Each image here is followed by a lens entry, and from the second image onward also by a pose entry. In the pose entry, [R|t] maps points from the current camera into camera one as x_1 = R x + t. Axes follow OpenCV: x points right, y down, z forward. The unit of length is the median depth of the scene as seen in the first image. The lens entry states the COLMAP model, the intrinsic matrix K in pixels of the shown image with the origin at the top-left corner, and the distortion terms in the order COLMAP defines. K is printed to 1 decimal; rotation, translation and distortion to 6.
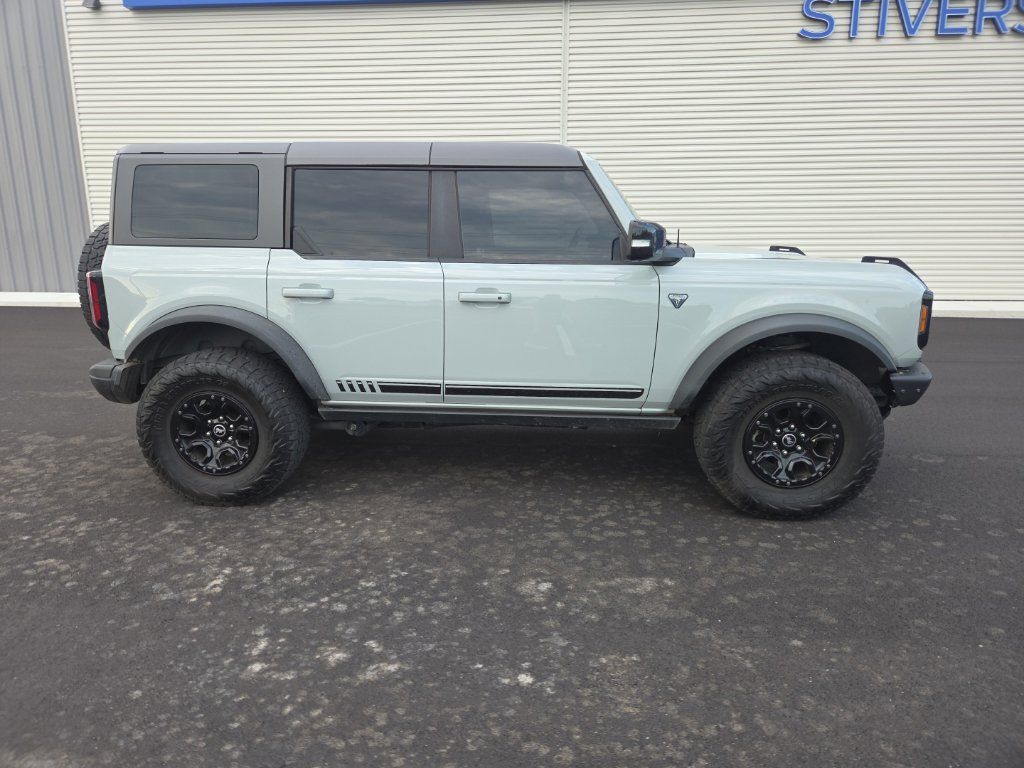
lens RADIAL K [[672.6, 0, 509.7], [0, 672.6, 383.7], [0, 0, 1]] dist [0.068125, -0.057329]
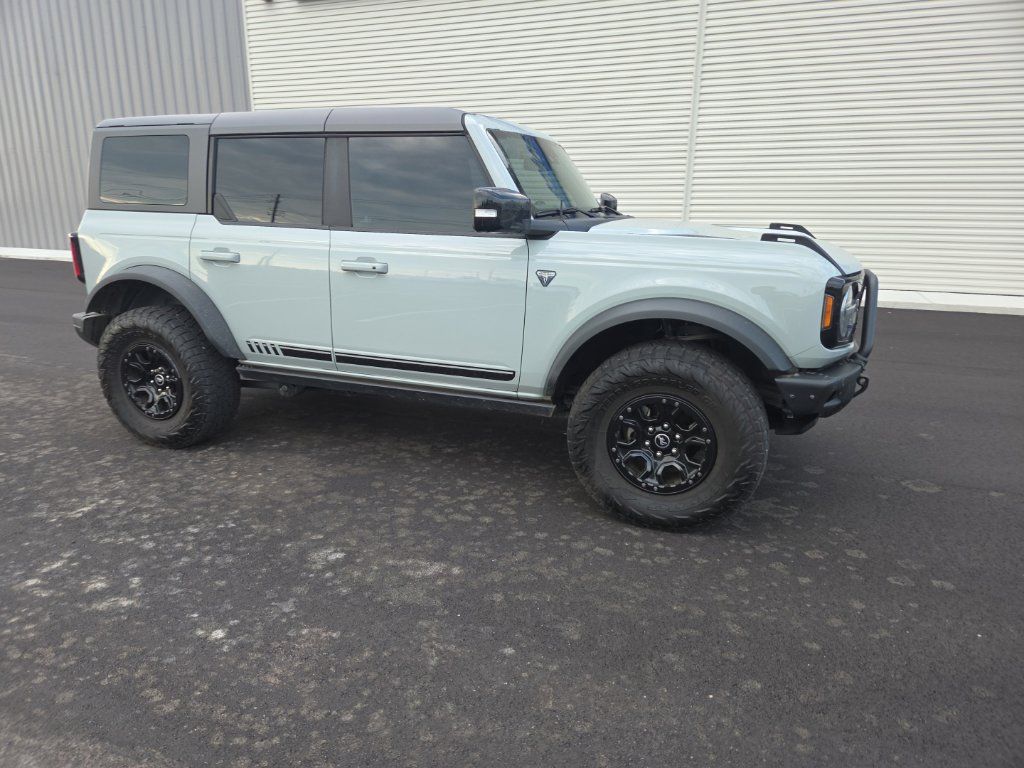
lens RADIAL K [[675.6, 0, 510.5], [0, 675.6, 397.8], [0, 0, 1]] dist [0.079847, -0.066763]
pose [[0.955980, 0.087719, -0.280014, 0.470117], [-0.074024, 0.995502, 0.059138, -0.011125], [0.283942, -0.035807, 0.958173, 0.093627]]
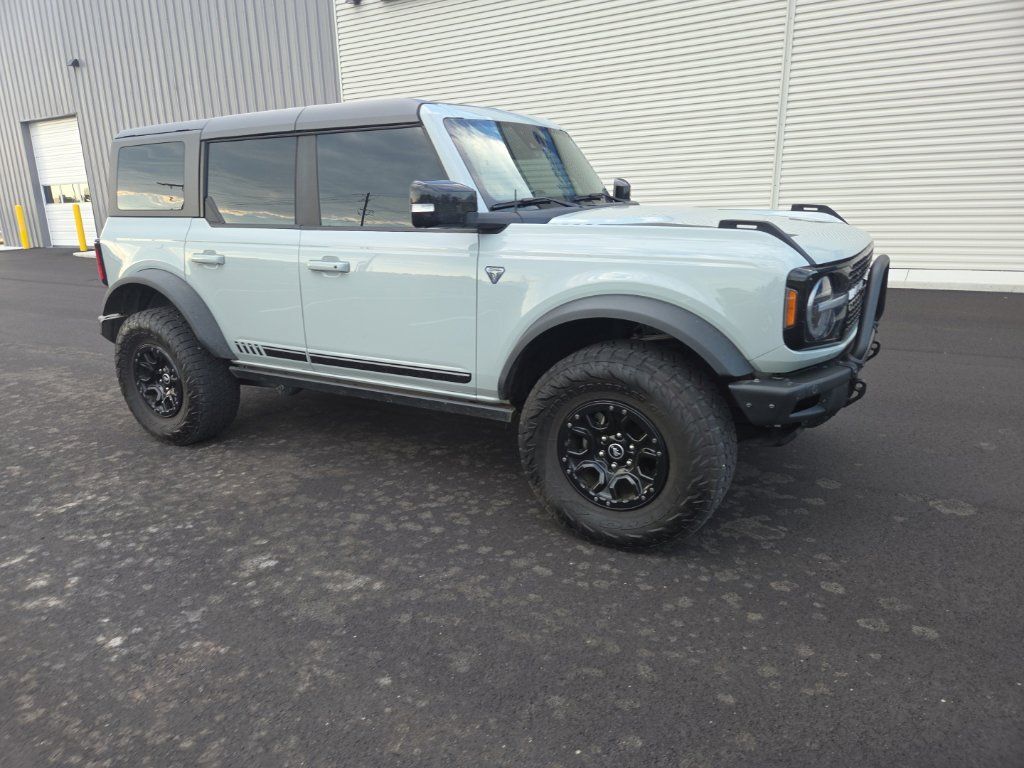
lens RADIAL K [[679.1, 0, 514.5], [0, 679.1, 389.8], [0, 0, 1]] dist [0.070692, -0.054191]
pose [[0.897245, 0.093518, -0.431515, 0.653053], [-0.067491, 0.994876, 0.075278, -0.043298], [0.436344, -0.038419, 0.898960, 0.222785]]
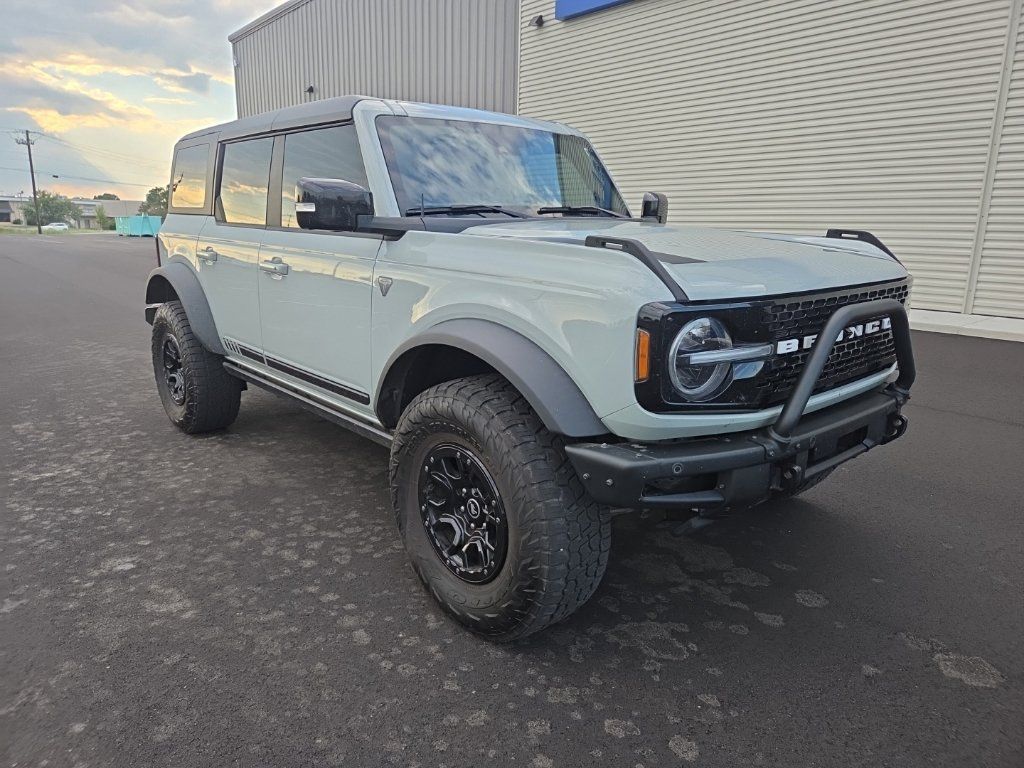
lens RADIAL K [[687.6, 0, 513.0], [0, 687.6, 380.0], [0, 0, 1]] dist [0.067949, -0.057861]
pose [[0.718739, 0.165275, -0.675350, 0.883796], [-0.165829, 0.984053, 0.064339, -0.091663], [0.675214, 0.065749, 0.734685, 0.527462]]
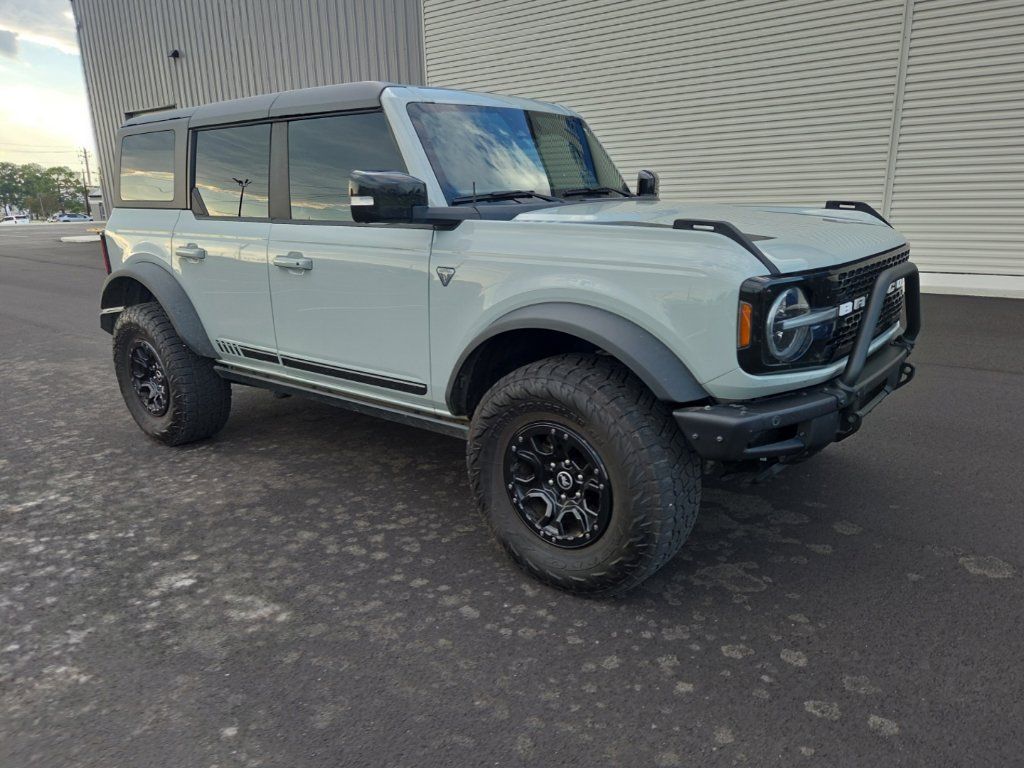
lens RADIAL K [[703.7, 0, 559.9], [0, 703.7, 392.5], [0, 0, 1]] dist [0.071214, -0.043642]
pose [[0.845692, 0.127140, -0.518305, 0.786321], [-0.101610, 0.991801, 0.077497, -0.065440], [0.523909, -0.012874, 0.851677, 0.374660]]
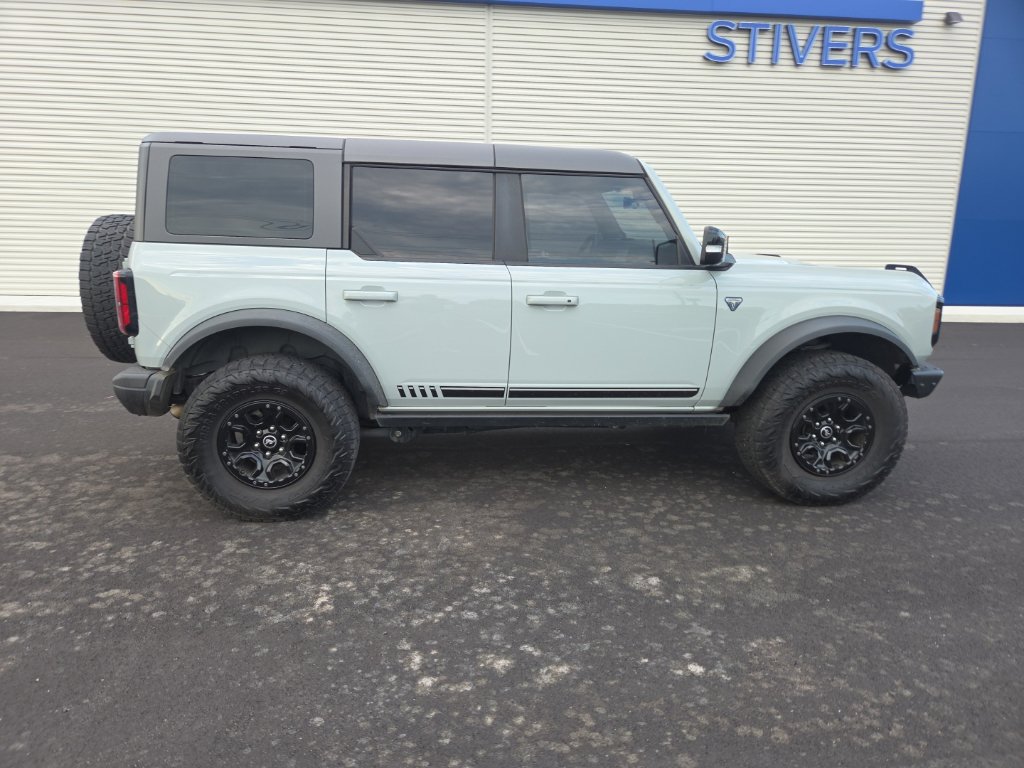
lens RADIAL K [[669.1, 0, 506.2], [0, 669.1, 390.1], [0, 0, 1]] dist [0.067814, -0.058666]
pose [[0.983388, -0.020998, 0.180298, -0.291848], [0.020198, 0.999776, 0.006270, -0.001657], [-0.180389, -0.002524, 0.983592, 0.024510]]
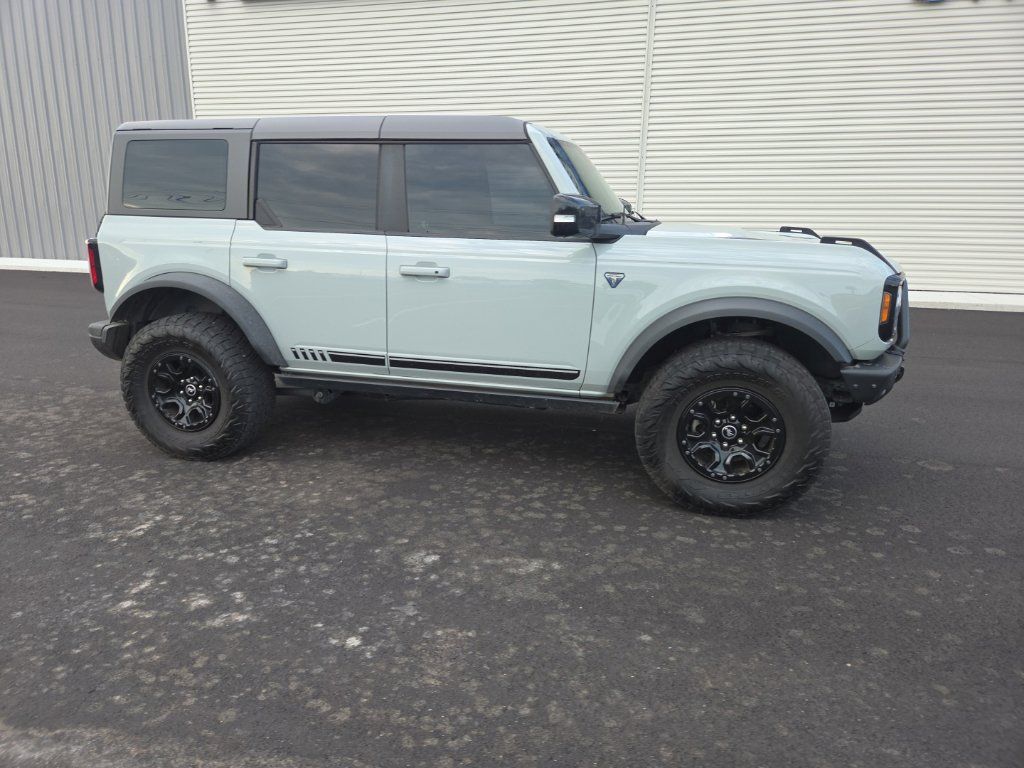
lens RADIAL K [[676.1, 0, 513.0], [0, 676.1, 384.1], [0, 0, 1]] dist [0.073459, -0.063641]
pose [[0.984404, 0.052487, -0.167908, 0.274214], [-0.048092, 0.998388, 0.030140, 0.002768], [0.169219, -0.021595, 0.985342, 0.022362]]
